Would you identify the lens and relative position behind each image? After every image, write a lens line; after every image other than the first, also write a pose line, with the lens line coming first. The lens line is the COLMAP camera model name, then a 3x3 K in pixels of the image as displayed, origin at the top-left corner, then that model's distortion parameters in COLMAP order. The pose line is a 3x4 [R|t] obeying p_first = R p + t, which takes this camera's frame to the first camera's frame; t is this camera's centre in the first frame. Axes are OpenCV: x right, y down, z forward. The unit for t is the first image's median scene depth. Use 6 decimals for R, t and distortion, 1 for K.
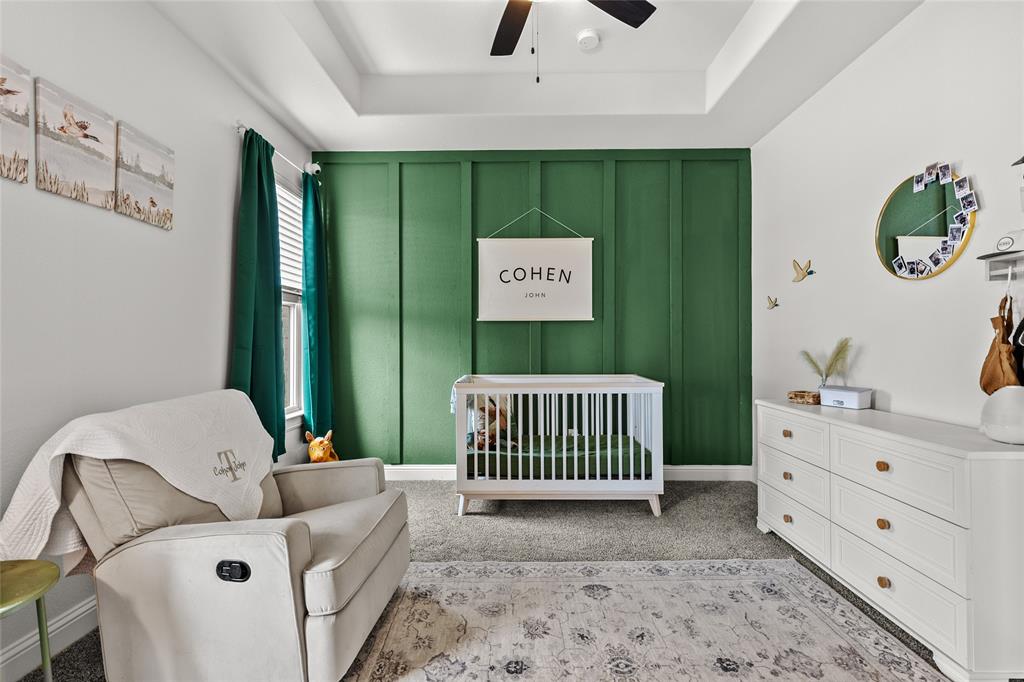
lens RADIAL K [[468.7, 0, 513.1], [0, 468.7, 340.6], [0, 0, 1]] dist [0.000693, -0.001028]
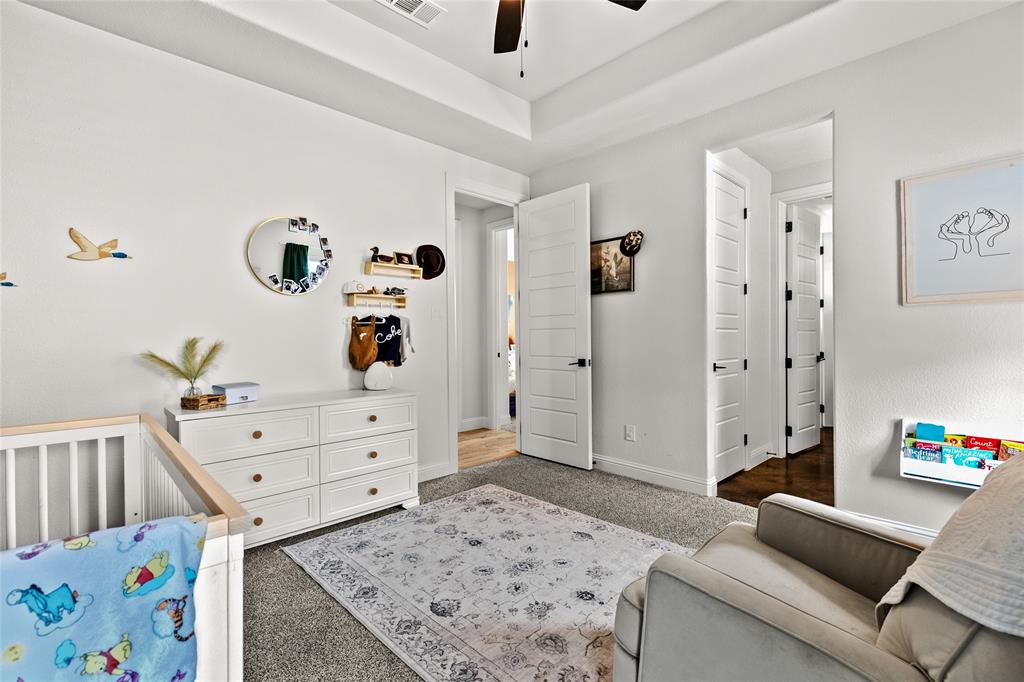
lens RADIAL K [[468.7, 0, 510.3], [0, 468.7, 341.4], [0, 0, 1]] dist [0.000693, -0.001028]
pose [[-0.715828, 0.001357, 0.698275, -0.581282], [0.006798, 0.999964, 0.005026, 0.003133], [-0.698243, 0.008344, -0.715812, 1.618897]]
